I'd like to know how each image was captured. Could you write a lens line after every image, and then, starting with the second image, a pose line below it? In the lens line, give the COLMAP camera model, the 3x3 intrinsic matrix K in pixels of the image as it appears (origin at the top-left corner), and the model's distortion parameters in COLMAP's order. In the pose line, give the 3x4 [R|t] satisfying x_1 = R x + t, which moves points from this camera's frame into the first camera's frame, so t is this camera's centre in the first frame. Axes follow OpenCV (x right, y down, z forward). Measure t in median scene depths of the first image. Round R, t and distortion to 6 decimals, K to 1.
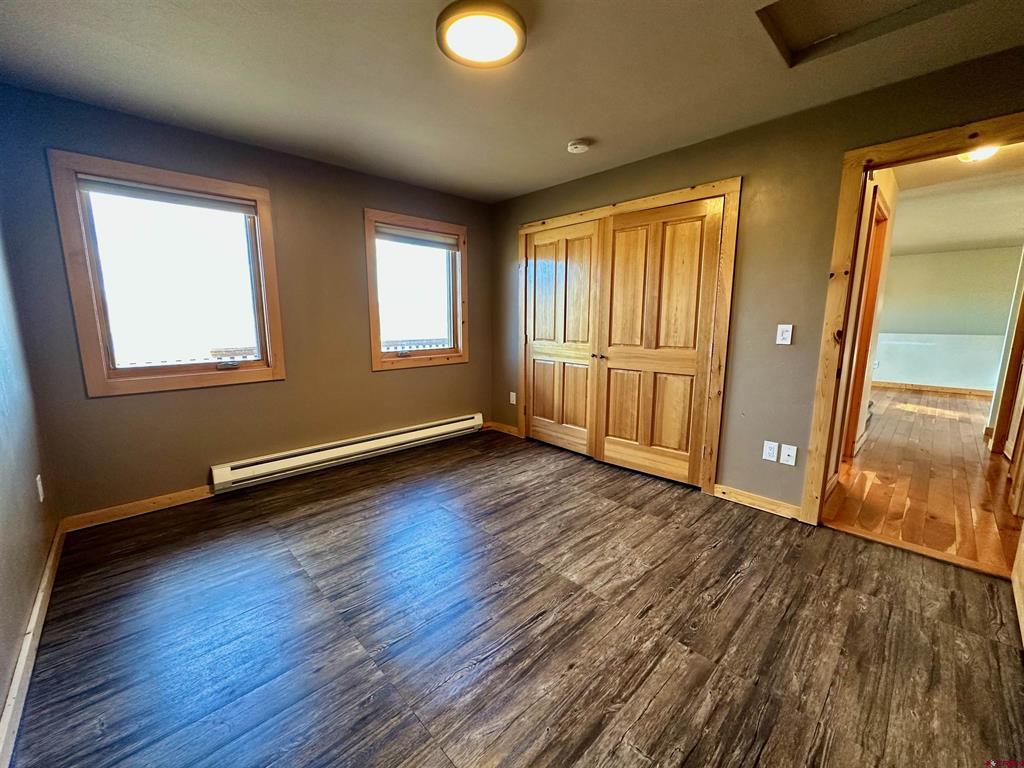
lens RADIAL K [[409.0, 0, 507.7], [0, 409.0, 384.2], [0, 0, 1]] dist [-0.004988, 0.001434]
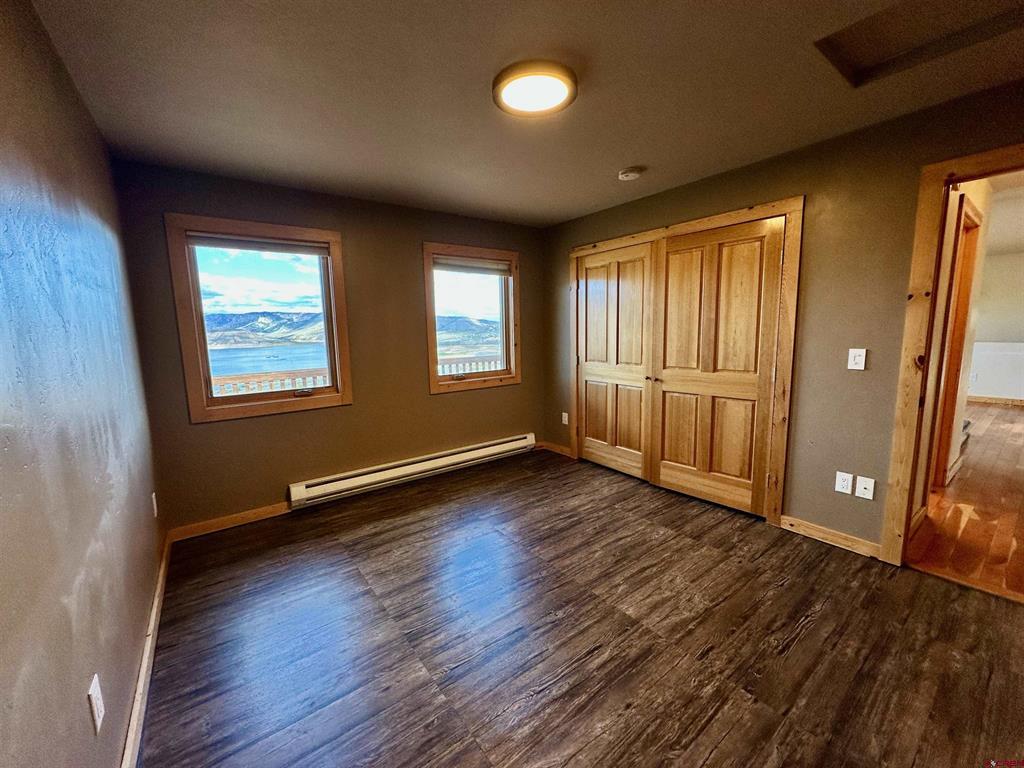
lens RADIAL K [[409.0, 0, 508.4], [0, 409.0, 383.9], [0, 0, 1]] dist [-0.004988, 0.001434]
pose [[0.992658, -0.006471, -0.120786, -0.007657], [0.003348, 0.999655, -0.026037, -0.054881], [0.120912, 0.025441, 0.992337, -0.036347]]
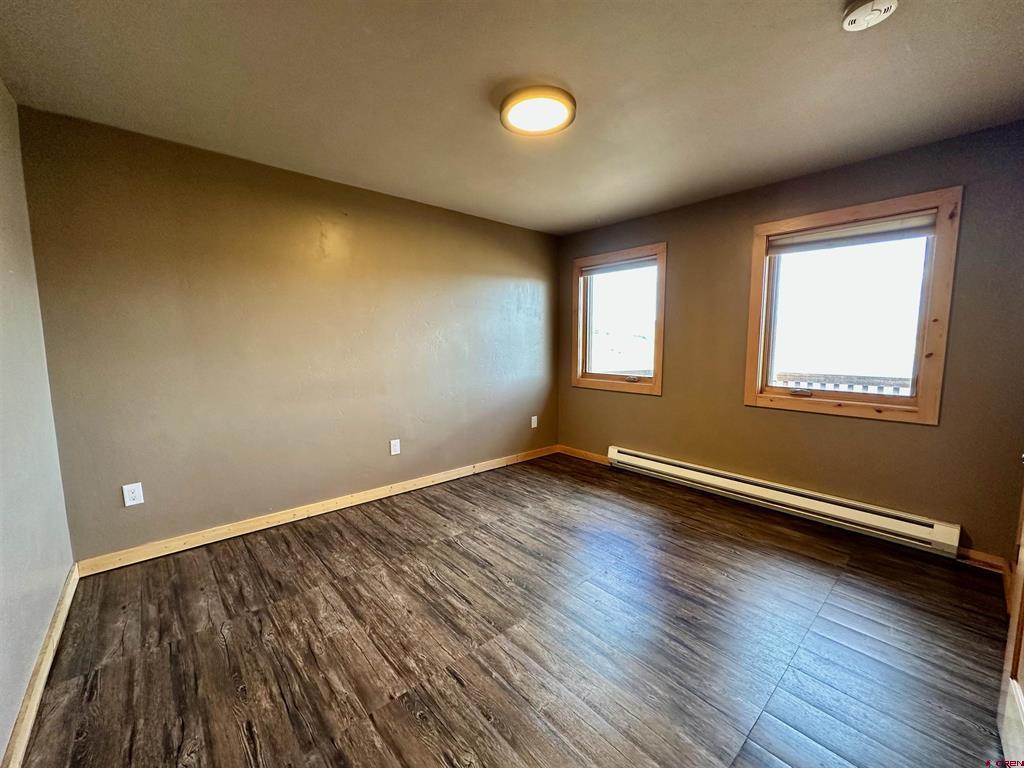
lens RADIAL K [[409.0, 0, 510.5], [0, 409.0, 378.6], [0, 0, 1]] dist [-0.004988, 0.001434]
pose [[-0.039539, 0.090706, -0.995092, 1.023963], [-0.161378, 0.982218, 0.095945, -0.163173], [0.986100, 0.164379, -0.024198, 0.913313]]
